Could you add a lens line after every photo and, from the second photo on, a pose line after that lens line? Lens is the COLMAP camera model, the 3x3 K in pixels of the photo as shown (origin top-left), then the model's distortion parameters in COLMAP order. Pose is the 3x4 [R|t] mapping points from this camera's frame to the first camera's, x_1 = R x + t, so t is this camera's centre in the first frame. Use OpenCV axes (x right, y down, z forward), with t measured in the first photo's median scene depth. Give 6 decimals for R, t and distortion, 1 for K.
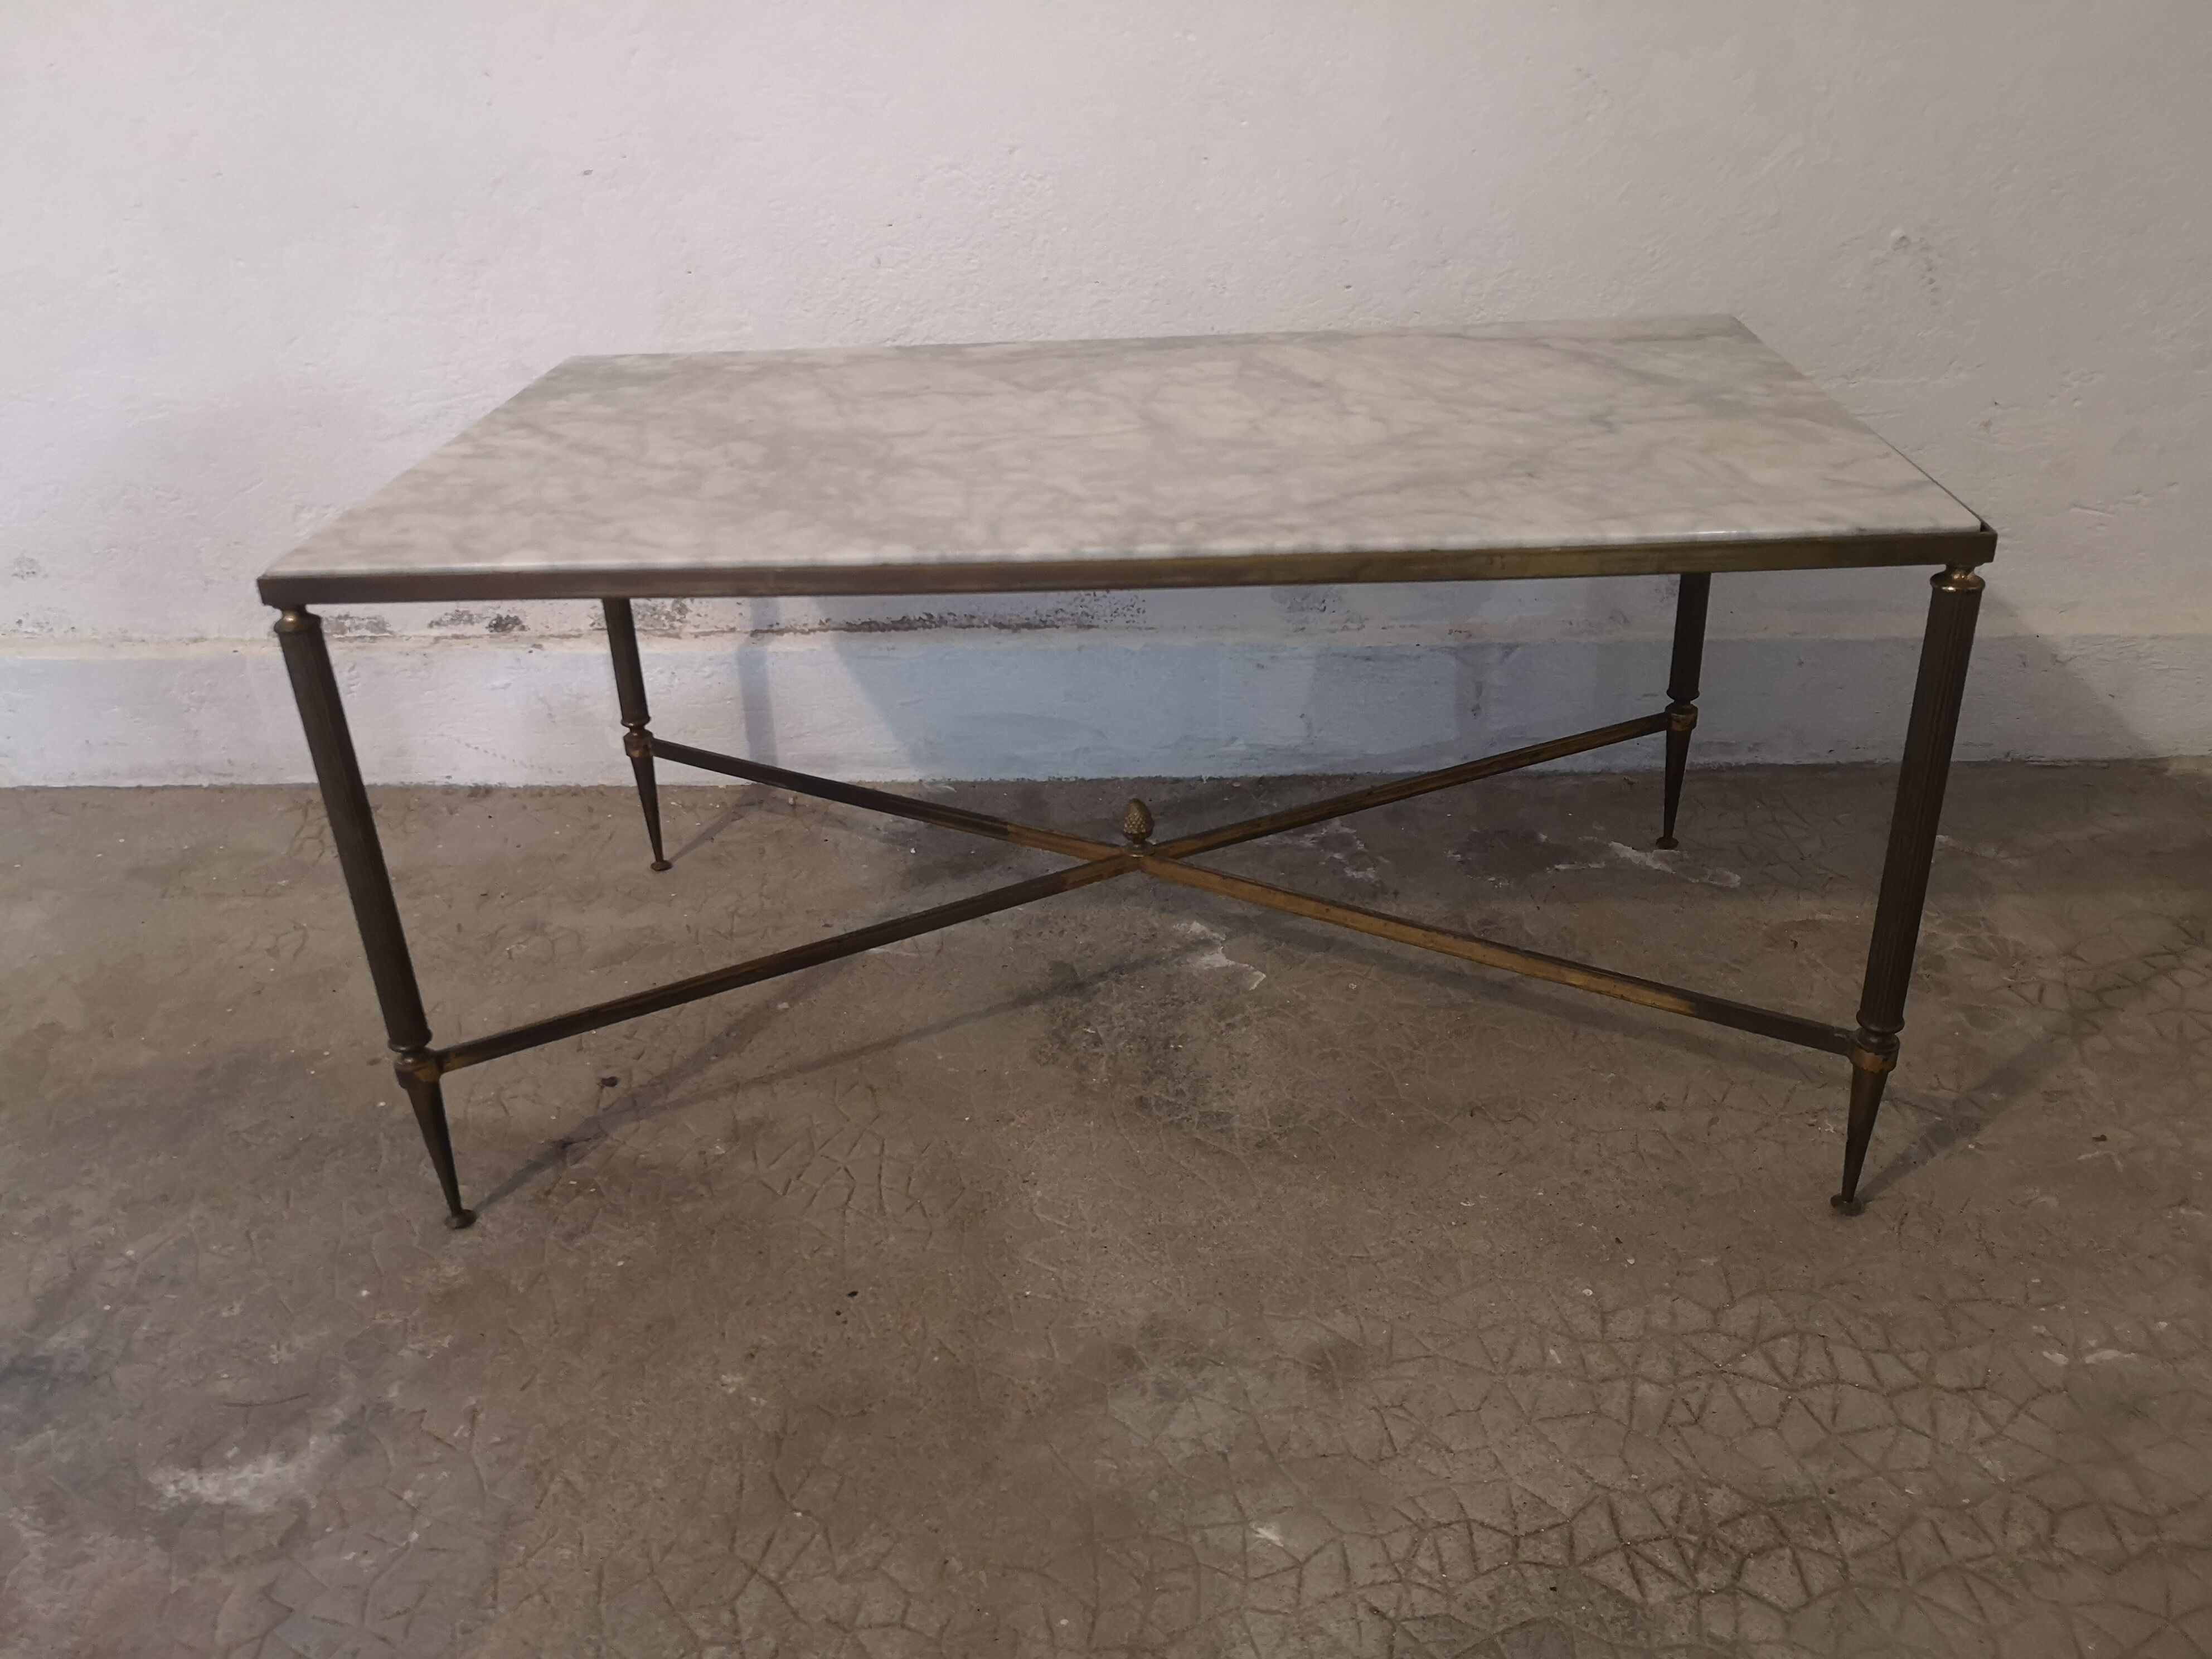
lens RADIAL K [[1787.0, 0, 1107.6], [0, 1787.0, 839.3], [0, 0, 1]] dist [0.012150, -0.011782]
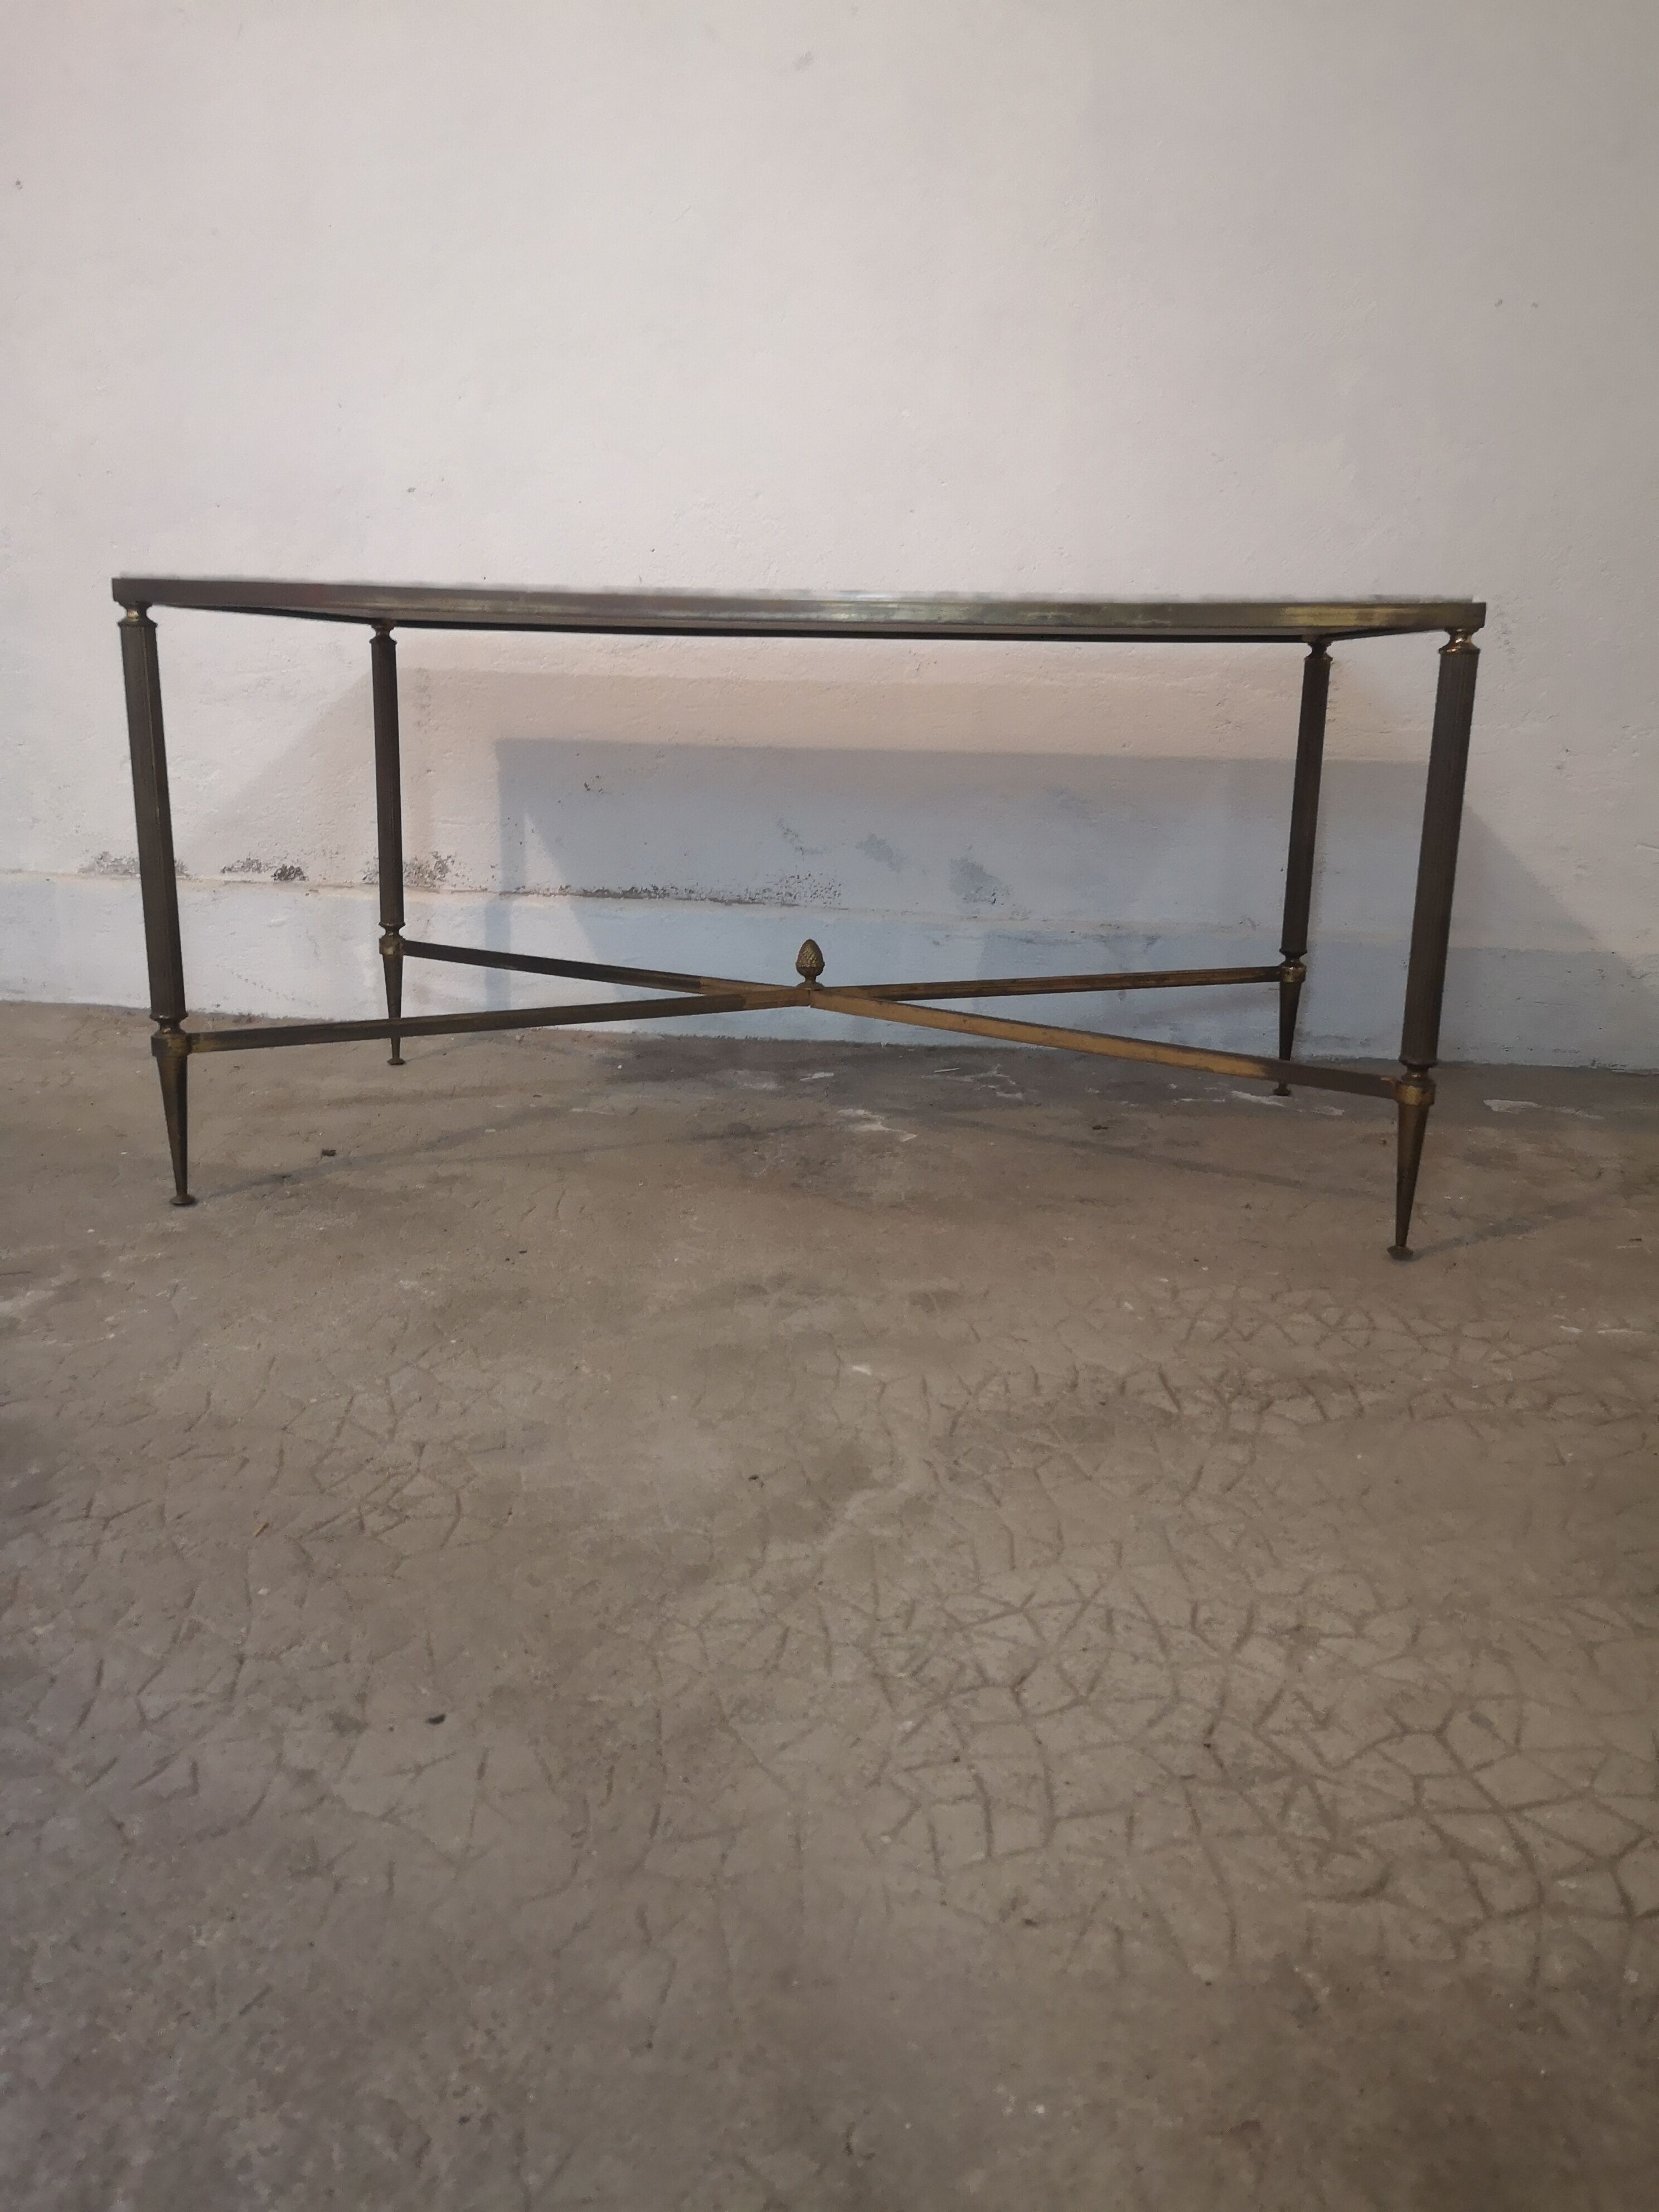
lens RADIAL K [[1740.5, 0, 829.5], [0, 1740.5, 1106.0], [0, 0, 1]] dist [0.064978, -0.001326]
pose [[0.997128, 0.074152, -0.015391, 0.061433], [-0.075697, 0.969625, -0.232590, 0.398707], [-0.002323, 0.233087, 0.972453, -0.101409]]
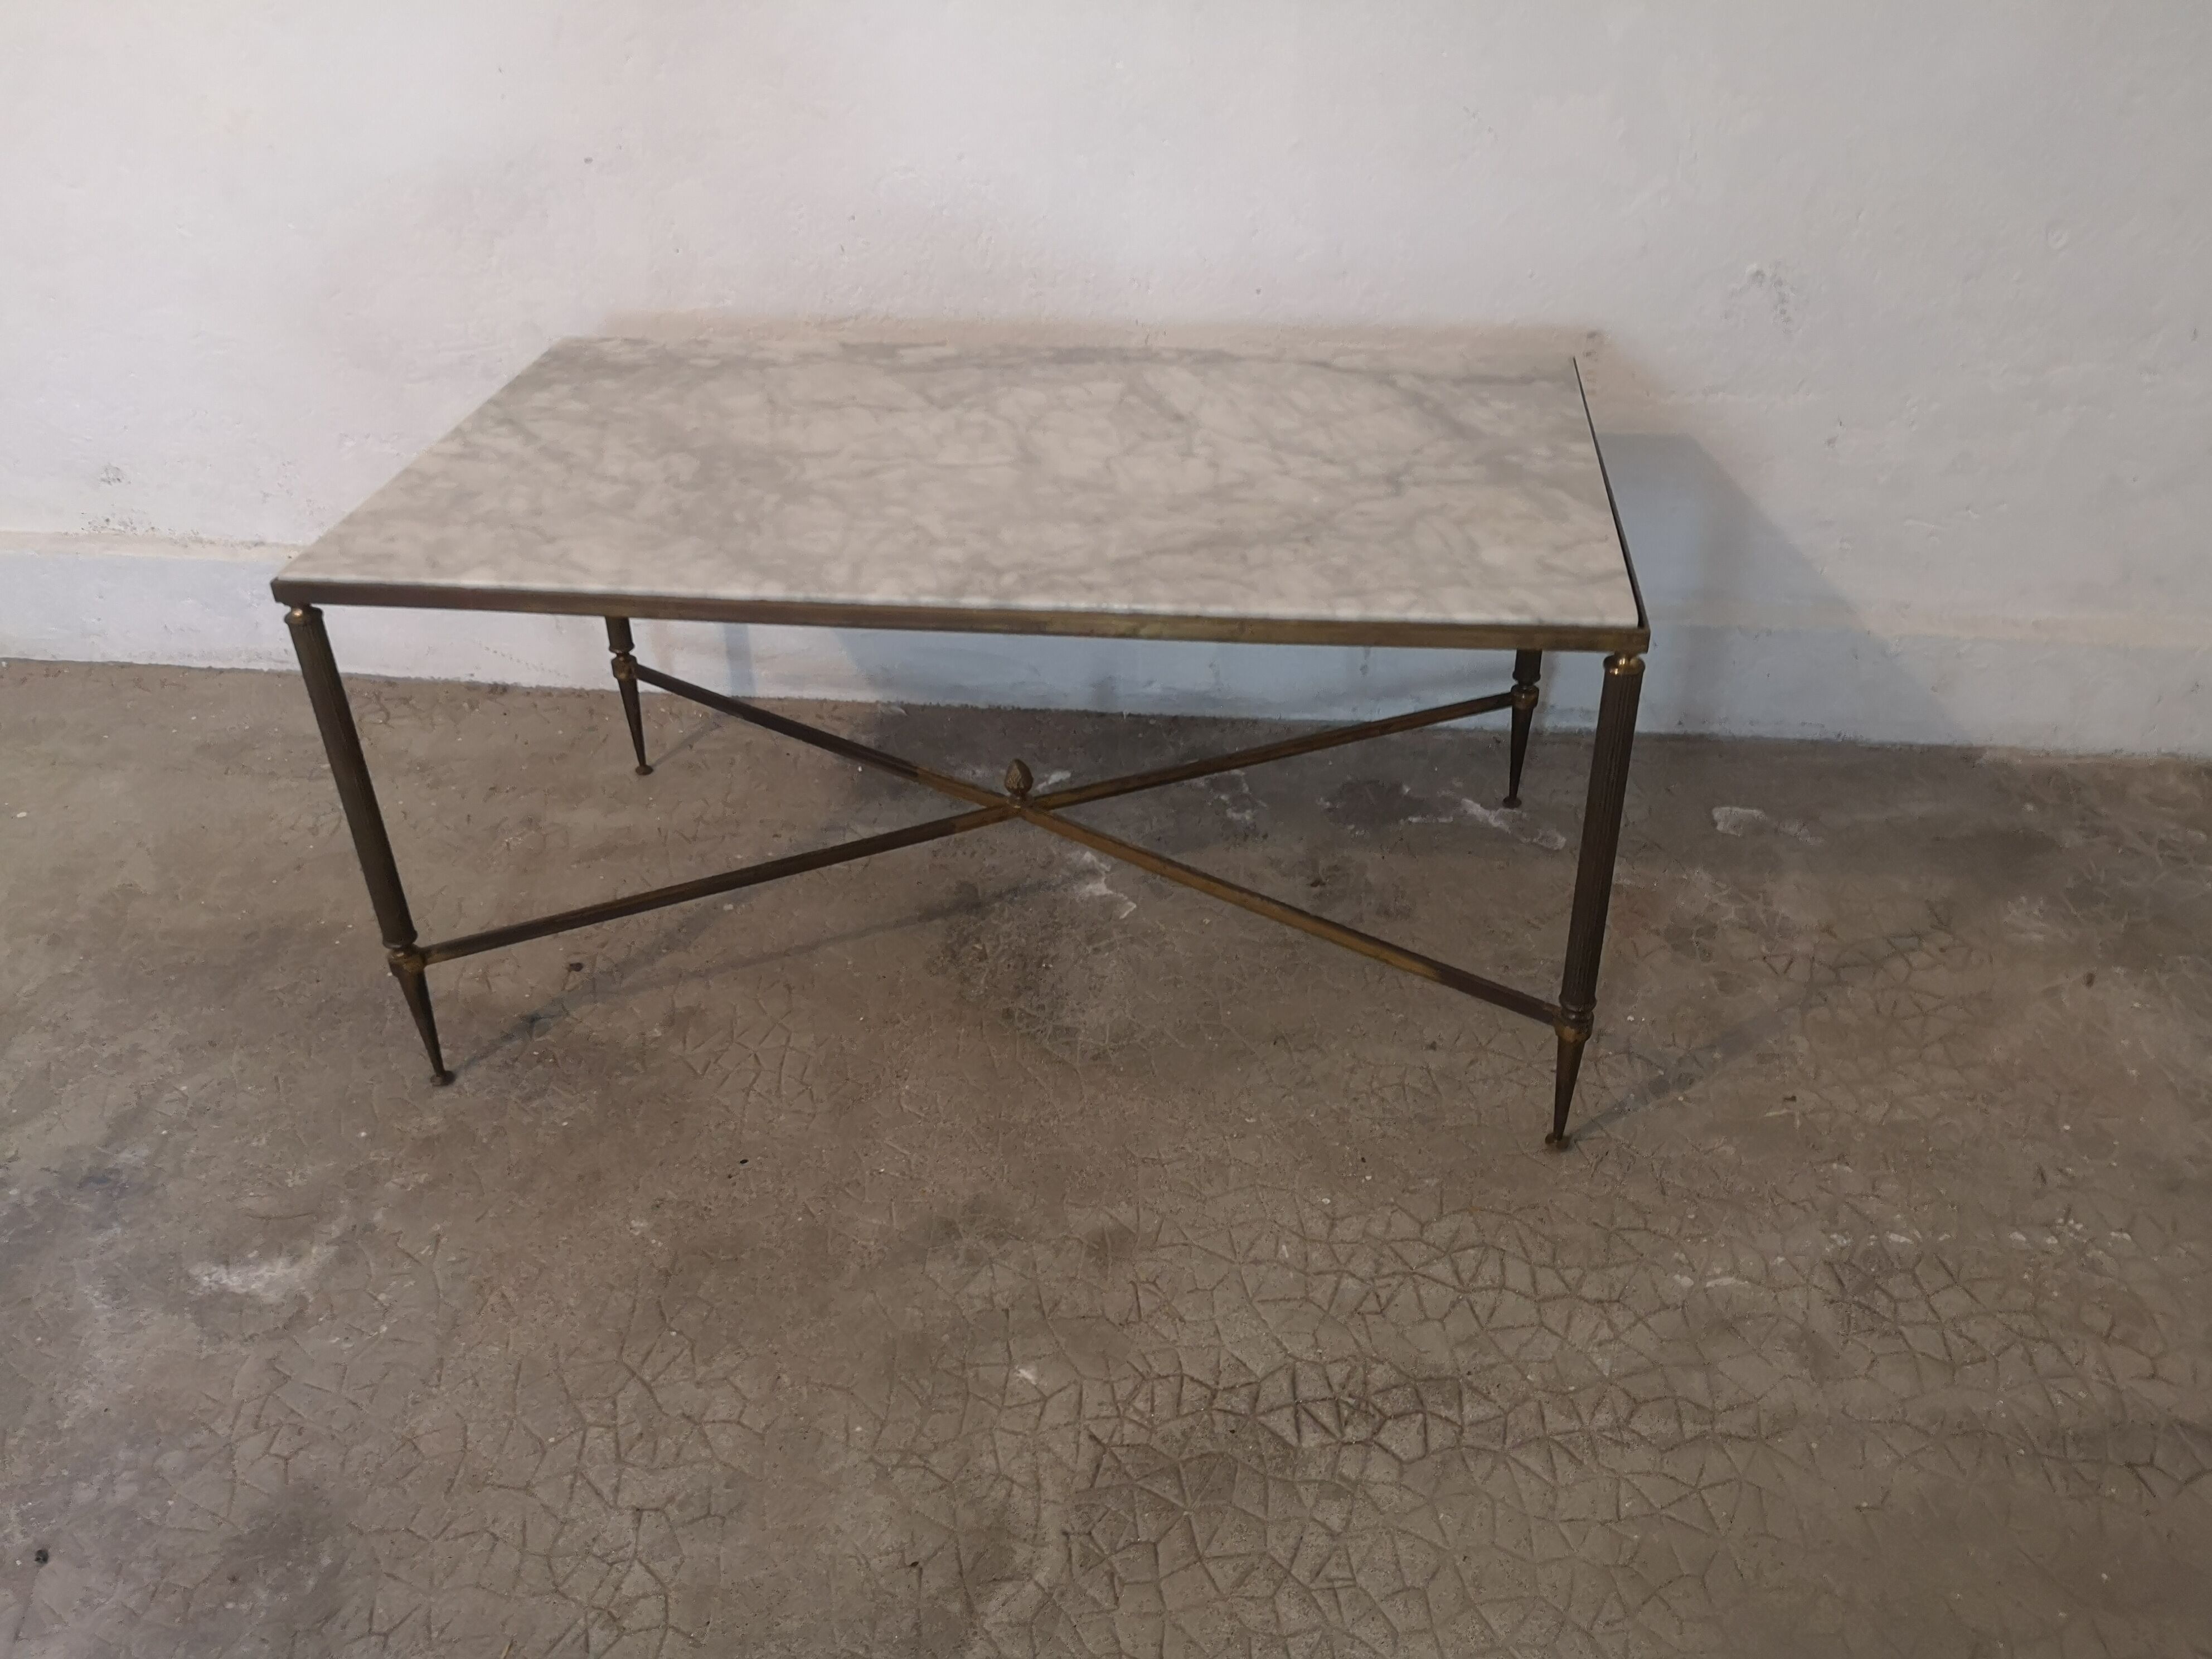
lens RADIAL K [[1787.0, 0, 1107.6], [0, 1787.0, 839.3], [0, 0, 1]] dist [0.012150, -0.011782]
pose [[0.997211, 0.056933, -0.048252, 0.154750], [-0.051650, 0.993190, 0.104436, -0.110225], [0.053869, -0.101652, 0.993360, -0.199015]]
